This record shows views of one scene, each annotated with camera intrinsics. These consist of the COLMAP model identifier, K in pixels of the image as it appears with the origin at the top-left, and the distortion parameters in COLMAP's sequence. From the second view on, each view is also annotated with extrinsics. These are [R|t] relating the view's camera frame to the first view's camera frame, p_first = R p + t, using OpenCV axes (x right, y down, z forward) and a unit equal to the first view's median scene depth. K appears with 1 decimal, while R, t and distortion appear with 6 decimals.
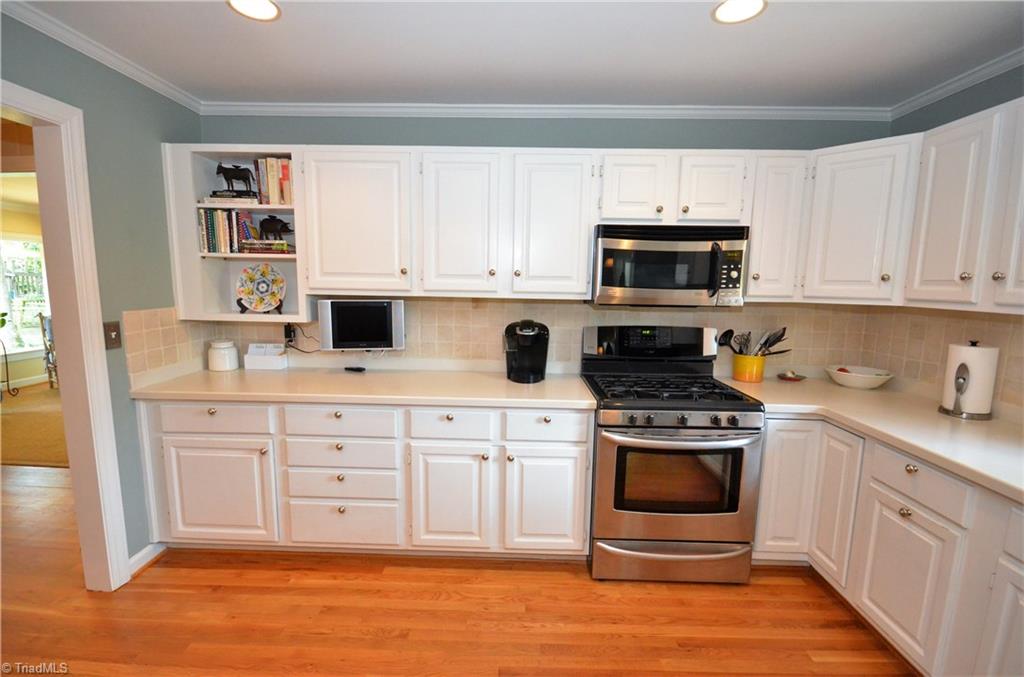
lens RADIAL K [[452.1, 0, 508.3], [0, 452.1, 341.7], [0, 0, 1]] dist [-0.005092, -0.004375]
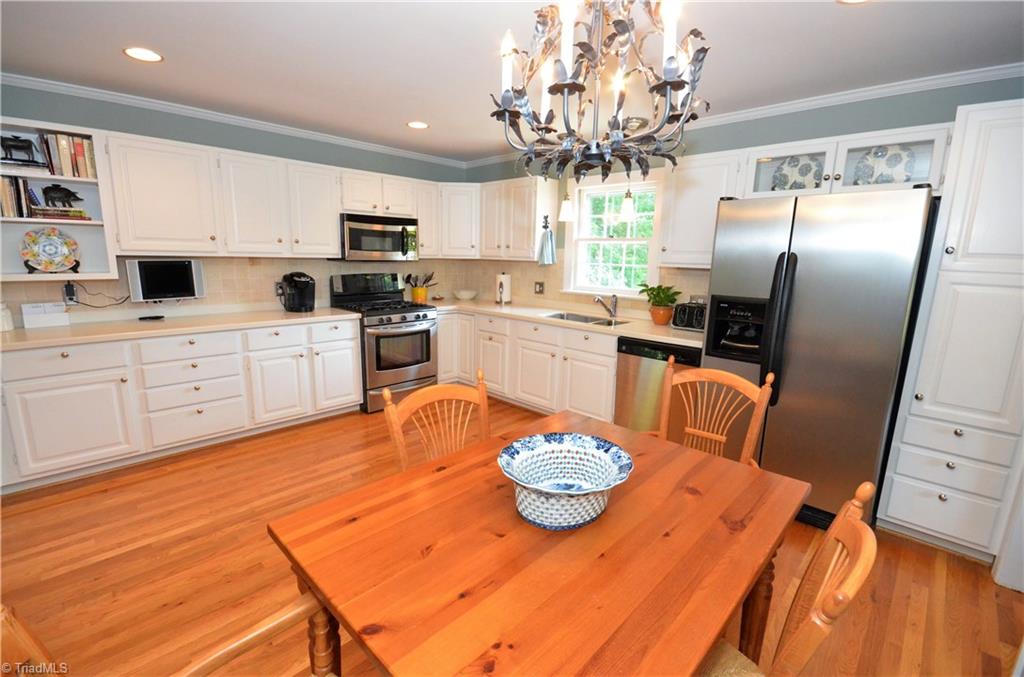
lens RADIAL K [[452.1, 0, 509.1], [0, 452.1, 341.5], [0, 0, 1]] dist [-0.005092, -0.004375]
pose [[0.680004, -0.139897, 0.719738, -0.661510], [0.085689, 0.990065, 0.111482, 0.083233], [-0.728184, -0.014134, 0.685236, -0.621256]]
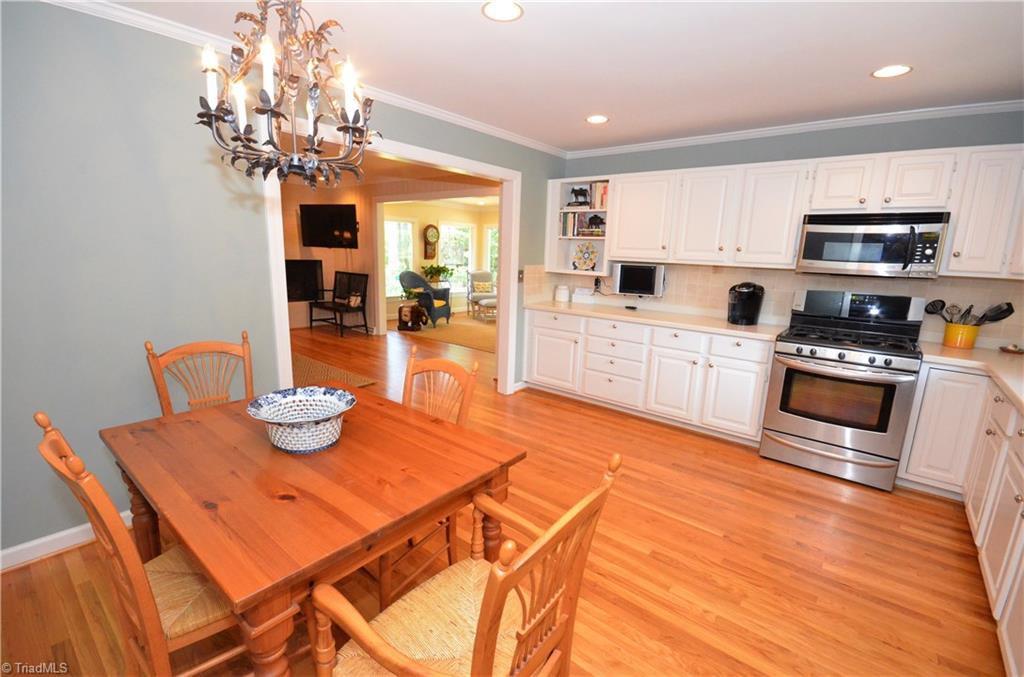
lens RADIAL K [[452.1, 0, 505.6], [0, 452.1, 343.1], [0, 0, 1]] dist [-0.005092, -0.004375]
pose [[0.781120, 0.135375, -0.609529, 0.371327], [-0.101145, 0.990754, 0.090426, 0.100757], [0.616135, -0.008983, 0.787590, -0.658573]]
